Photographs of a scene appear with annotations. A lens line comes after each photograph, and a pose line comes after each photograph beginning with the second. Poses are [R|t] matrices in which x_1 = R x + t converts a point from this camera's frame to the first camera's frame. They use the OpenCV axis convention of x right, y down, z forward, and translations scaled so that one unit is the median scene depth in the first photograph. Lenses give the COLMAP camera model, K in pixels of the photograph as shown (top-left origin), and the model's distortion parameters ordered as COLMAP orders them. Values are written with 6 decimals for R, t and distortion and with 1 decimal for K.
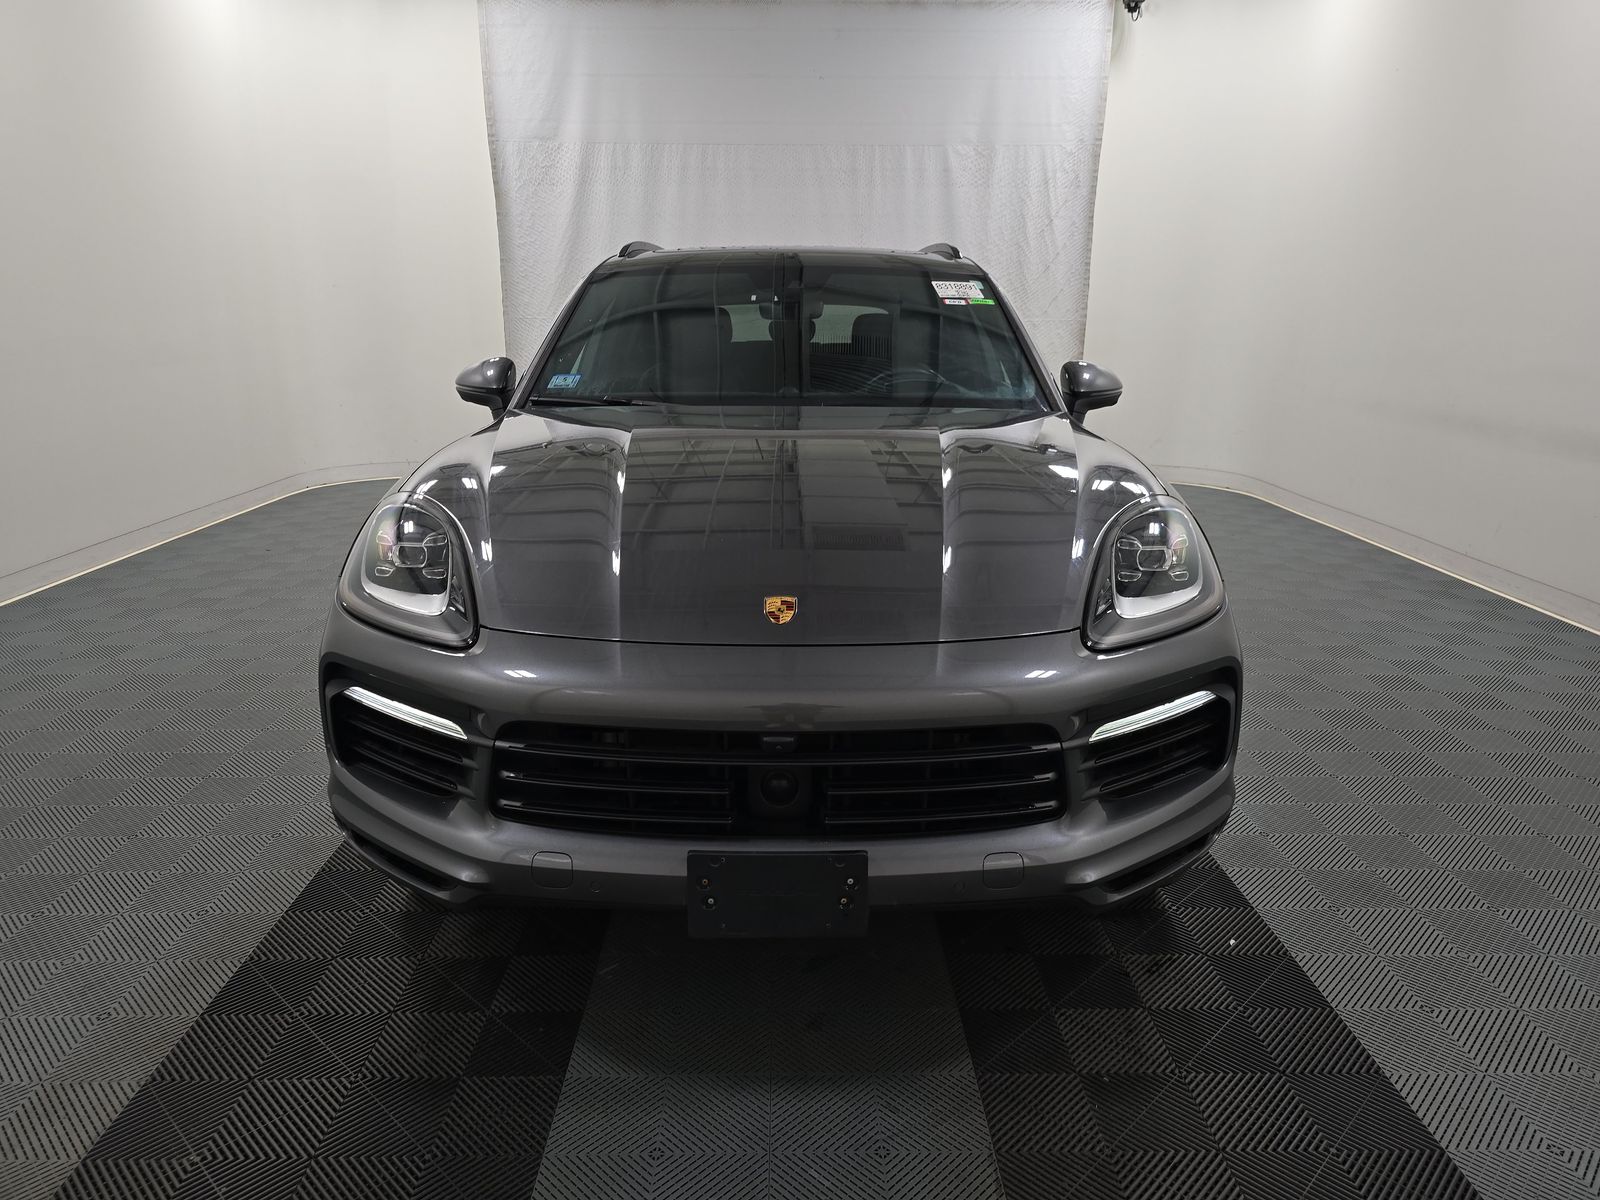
lens RADIAL K [[1079.5, 0, 792.4], [0, 1079.5, 598.9], [0, 0, 1]] dist [-0.005923, -0.004484]
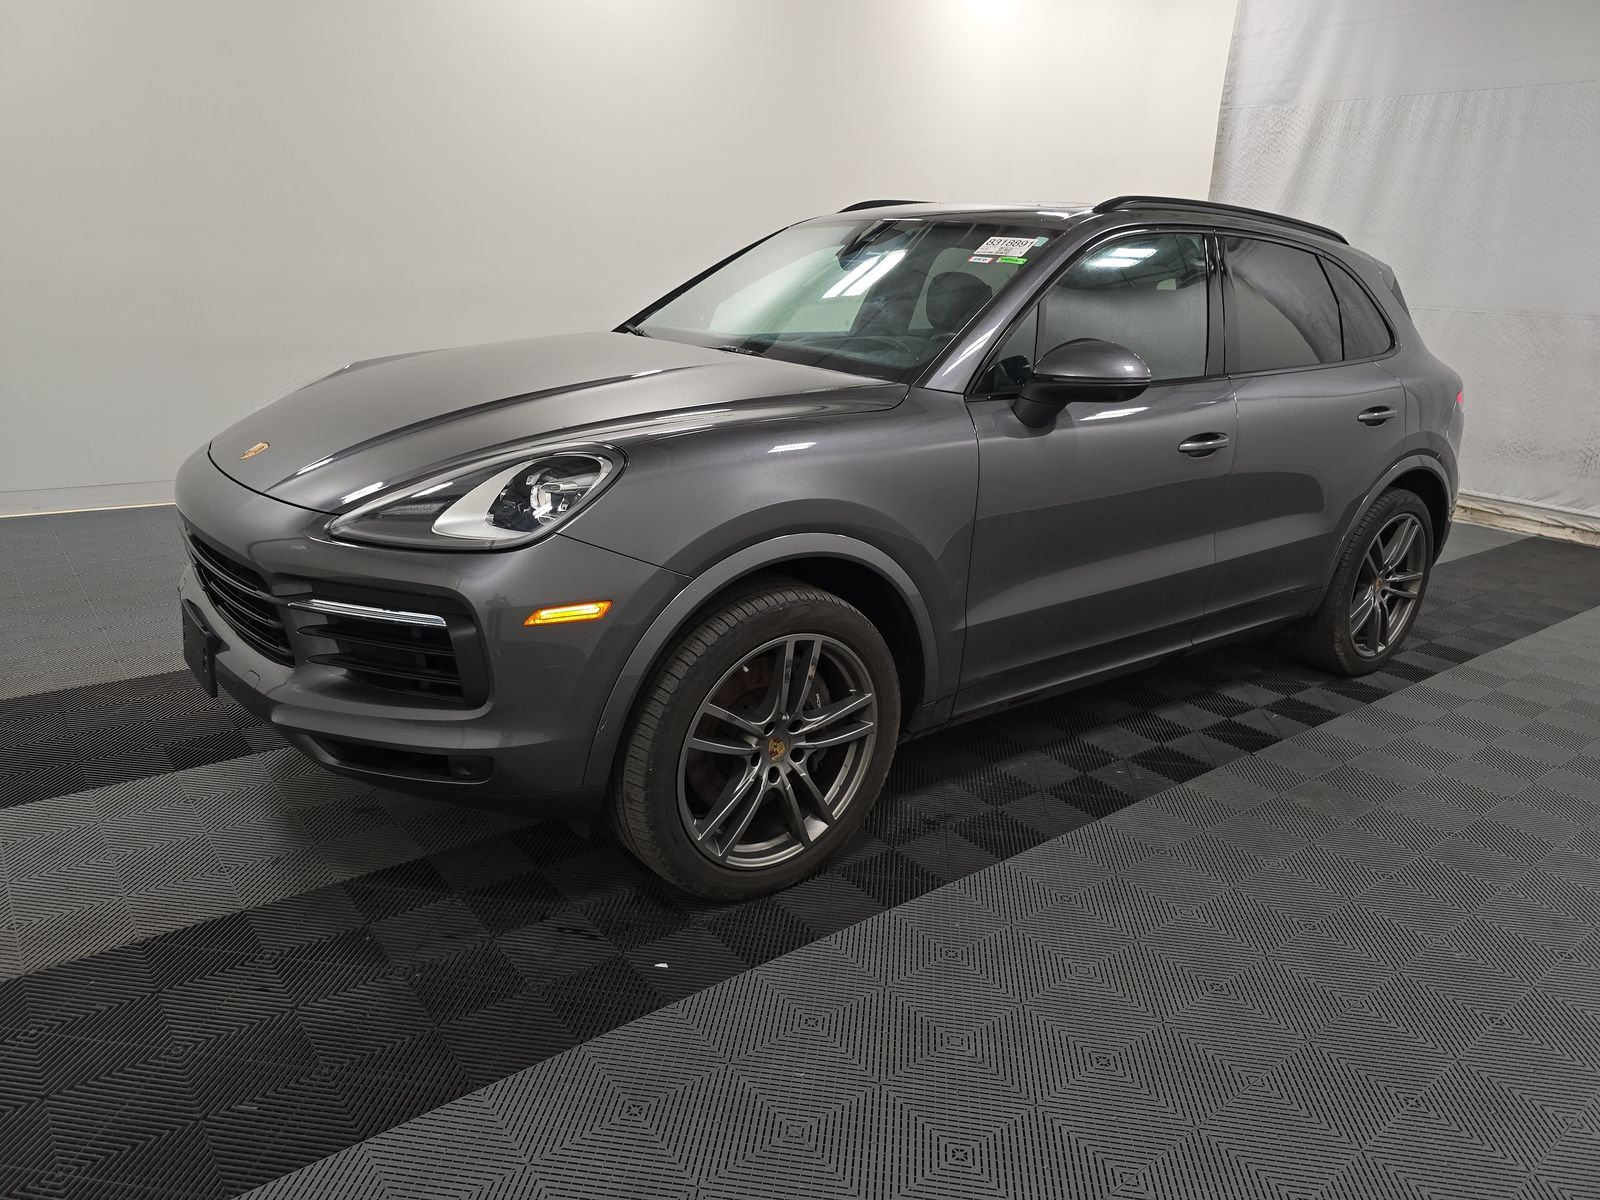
lens RADIAL K [[1079.5, 0, 792.4], [0, 1079.5, 598.9], [0, 0, 1]] dist [-0.005923, -0.004484]
pose [[0.602667, 0.250676, -0.757597, 0.318451], [-0.244056, 0.961789, 0.124094, -0.031990], [0.759756, 0.110109, 0.640817, 0.142801]]
